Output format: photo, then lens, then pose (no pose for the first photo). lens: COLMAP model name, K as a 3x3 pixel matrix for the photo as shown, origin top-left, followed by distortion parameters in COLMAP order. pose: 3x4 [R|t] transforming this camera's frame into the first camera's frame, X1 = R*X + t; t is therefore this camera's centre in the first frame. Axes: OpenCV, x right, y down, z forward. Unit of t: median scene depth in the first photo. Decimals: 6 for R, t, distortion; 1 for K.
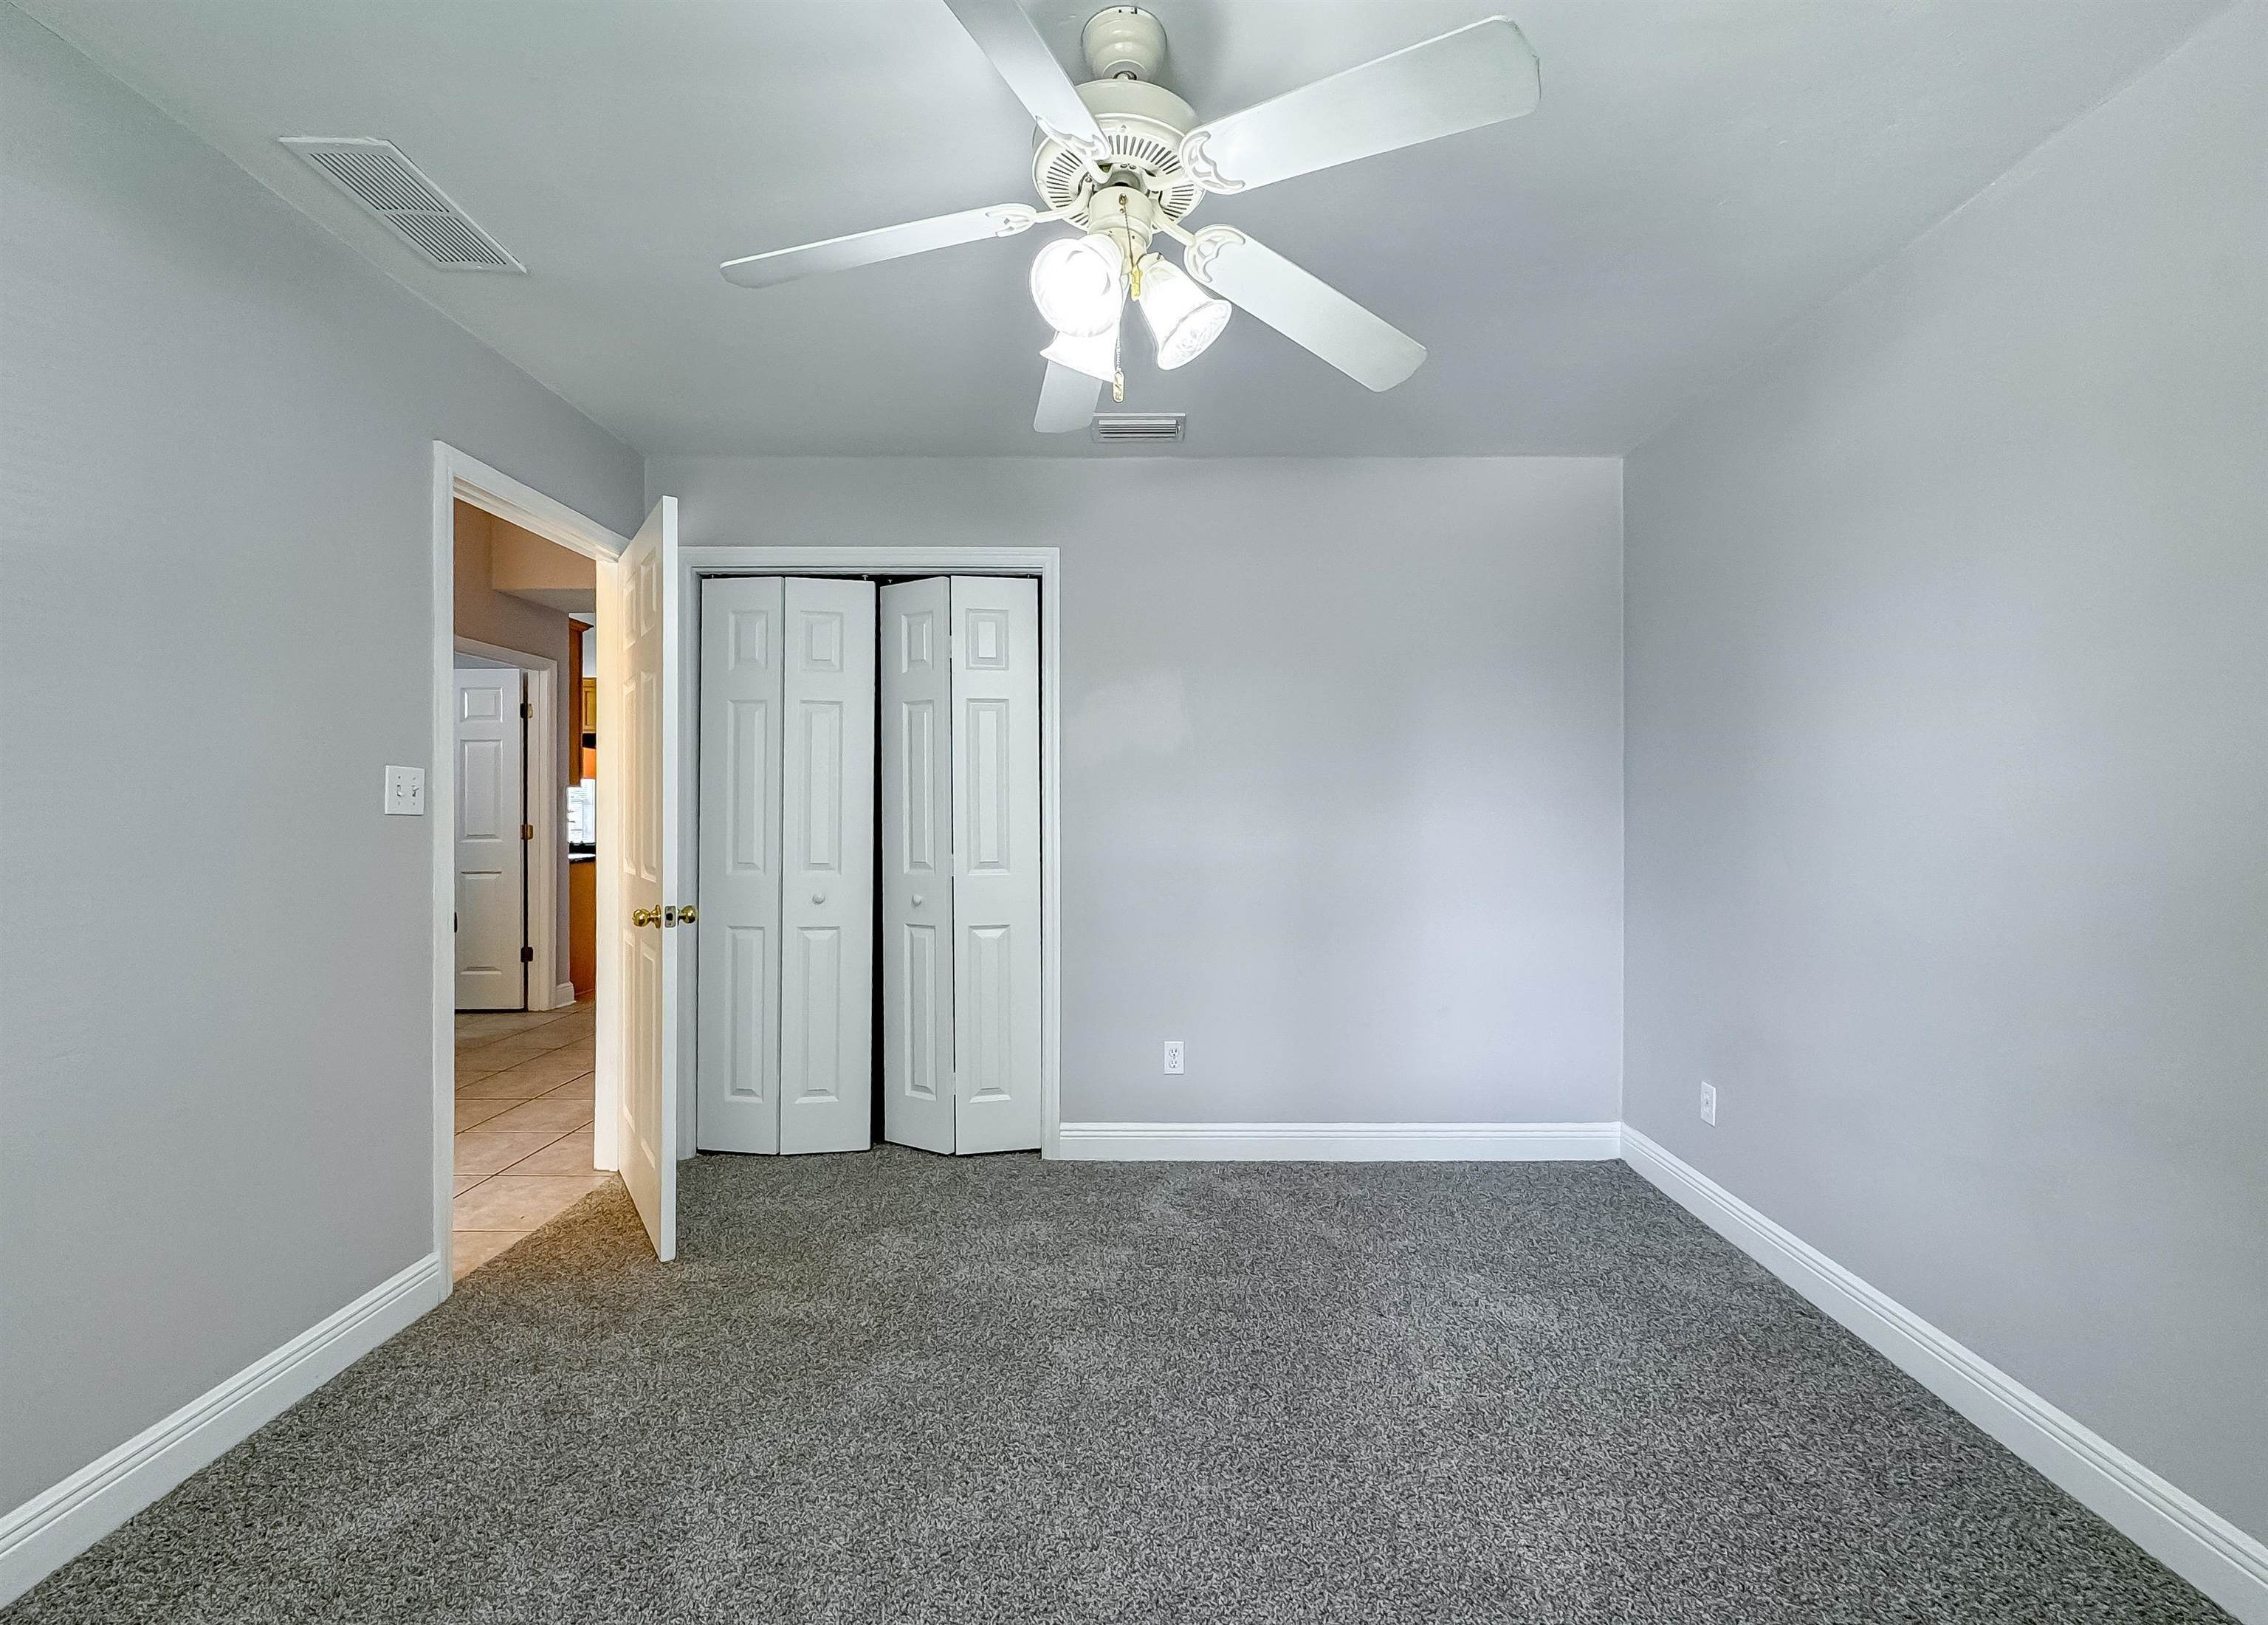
lens RADIAL K [[927.0, 0, 1172.1], [0, 927.0, 826.9], [0, 0, 1]] dist [0.000438, 0.000501]
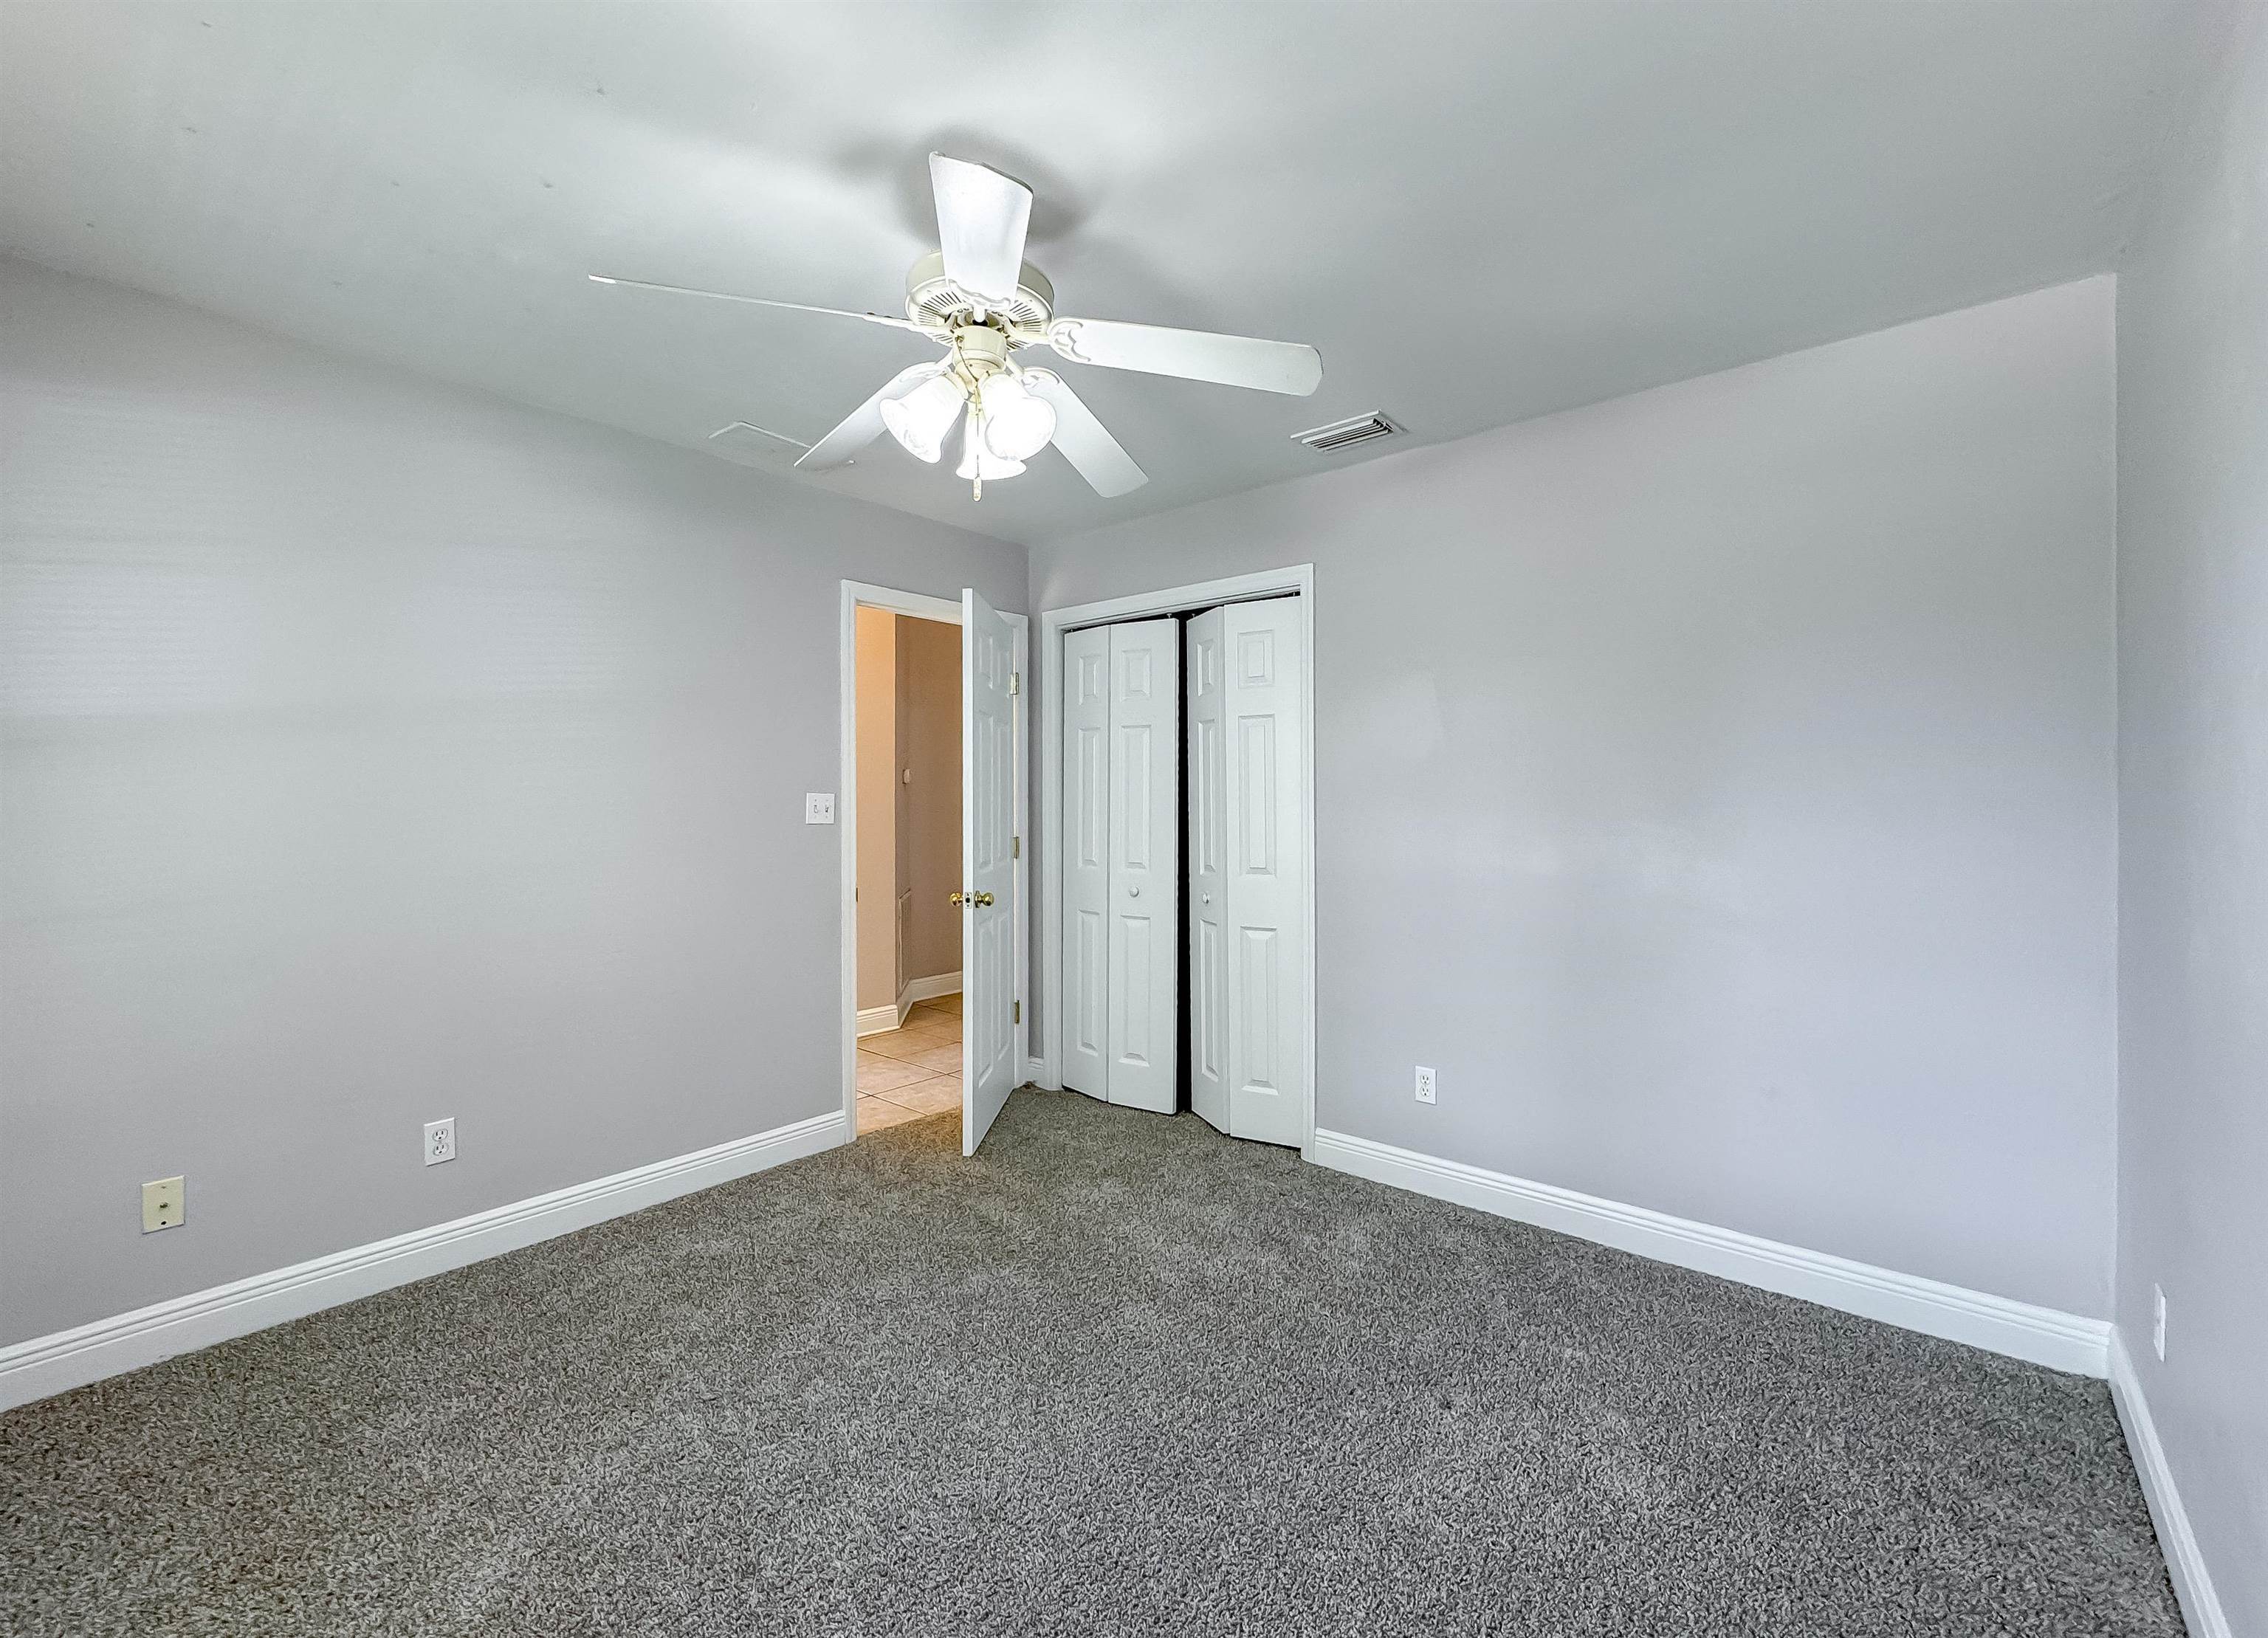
lens RADIAL K [[929.8, 0, 1134.0], [0, 929.8, 819.0], [0, 0, 1]] dist [-0.001021, 0.000225]
pose [[0.770112, 0.010528, -0.637821, 0.375901], [-0.009599, 0.999942, 0.004916, -0.022699], [0.637836, 0.002336, 0.770169, 0.086827]]
